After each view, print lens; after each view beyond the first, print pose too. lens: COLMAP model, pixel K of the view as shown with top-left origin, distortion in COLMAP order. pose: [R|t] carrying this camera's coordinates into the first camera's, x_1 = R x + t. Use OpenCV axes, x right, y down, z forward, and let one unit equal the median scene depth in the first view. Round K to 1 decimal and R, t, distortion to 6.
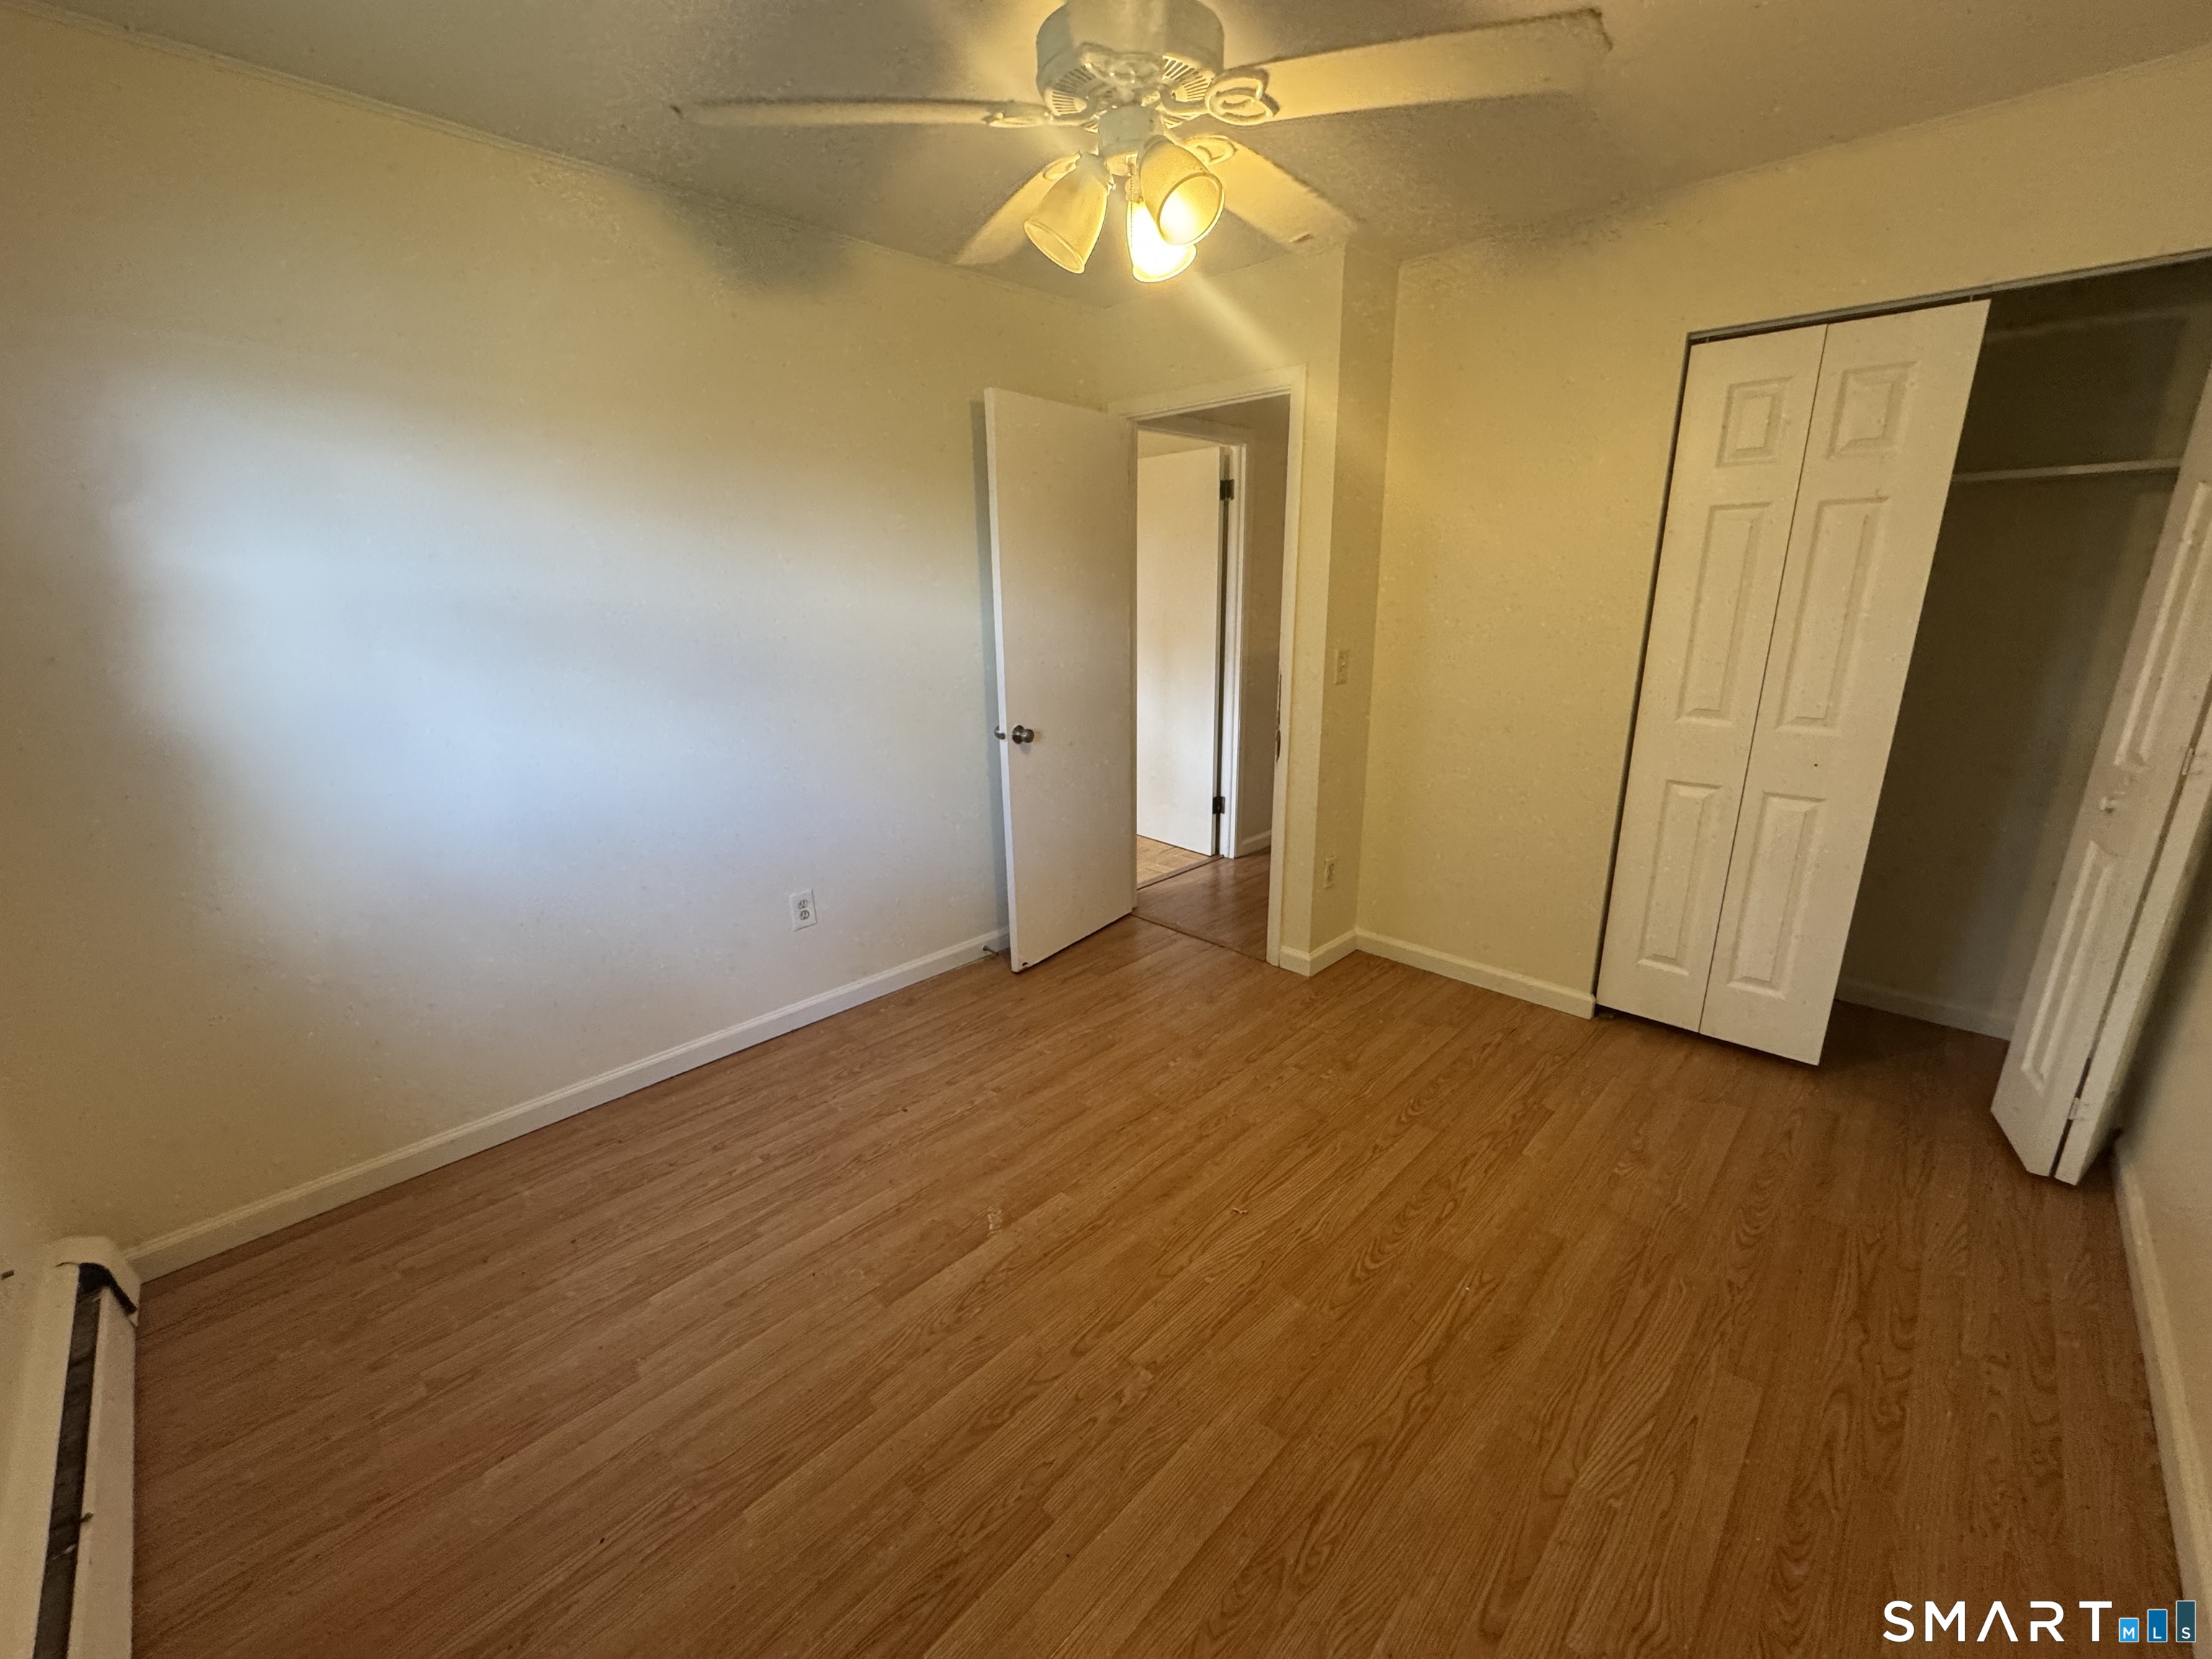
lens RADIAL K [[883.6, 0, 1106.0], [0, 883.6, 829.5], [0, 0, 1]] dist [-0.001965, -0.000078]
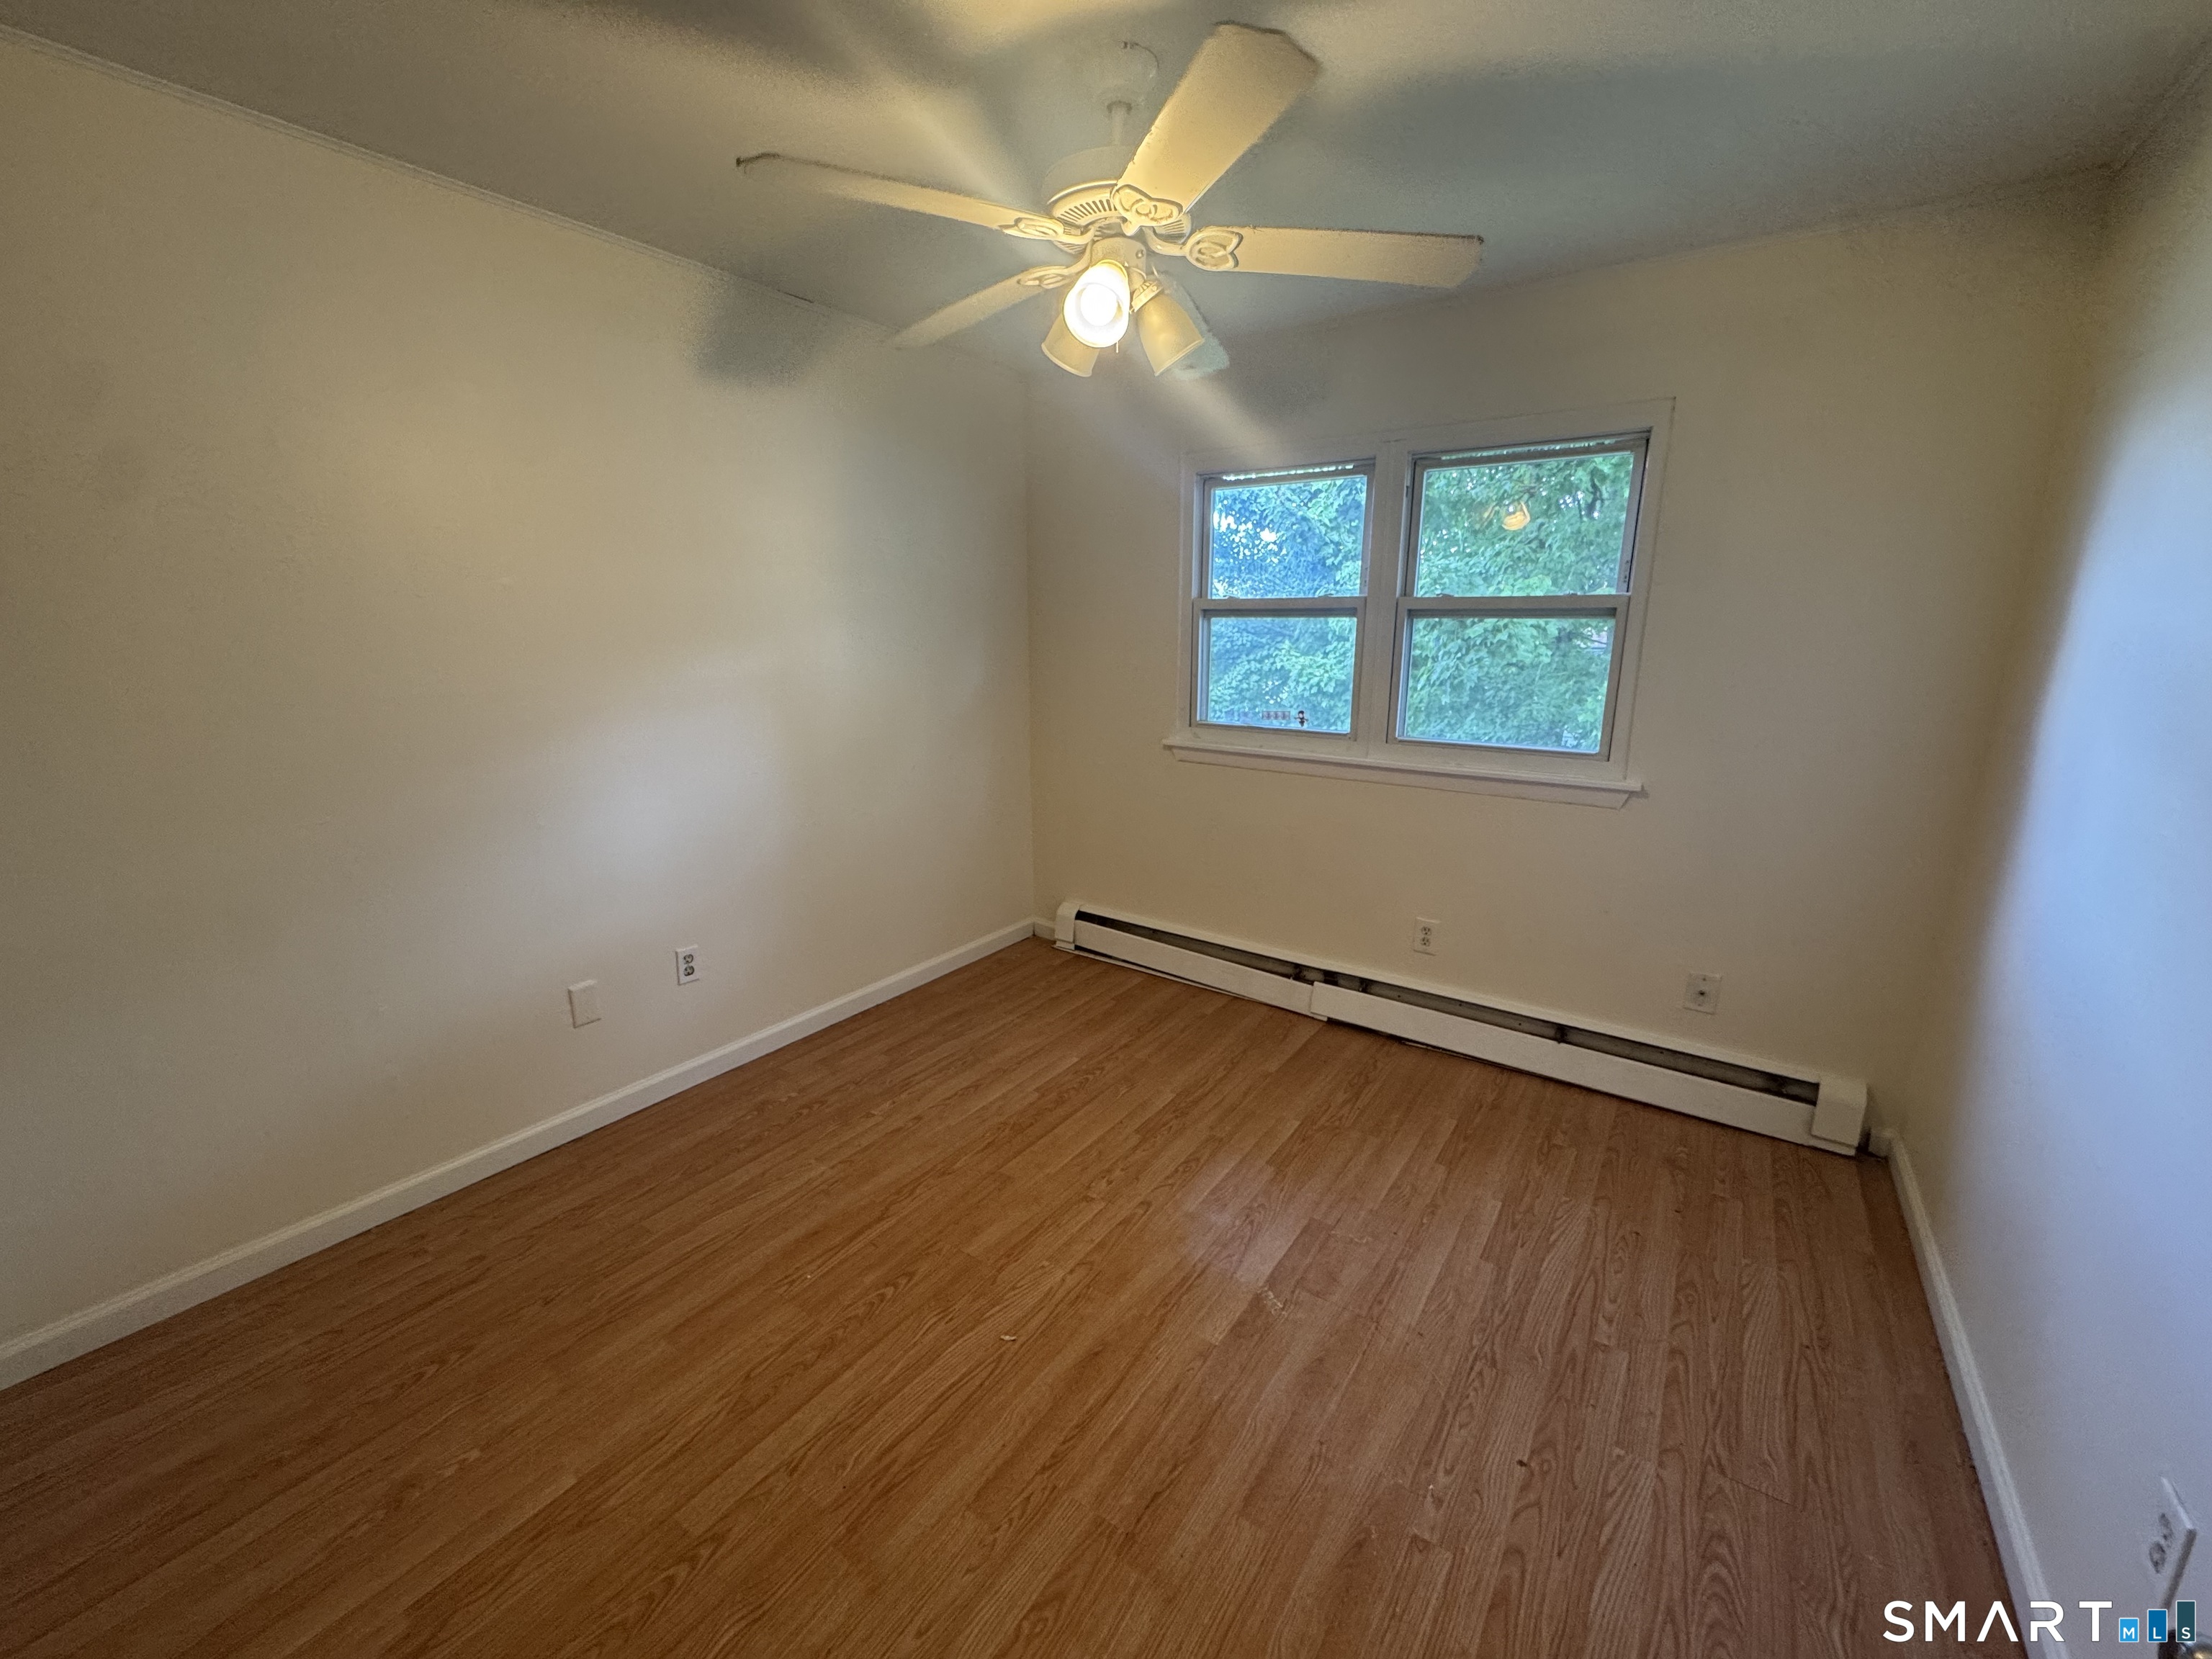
lens RADIAL K [[883.6, 0, 1106.0], [0, 883.6, 829.5], [0, 0, 1]] dist [-0.001965, -0.000078]
pose [[-0.987111, 0.051397, -0.151563, 0.177487], [-0.029831, 0.871342, 0.489769, -0.485308], [0.157235, 0.487978, -0.858577, 1.654209]]
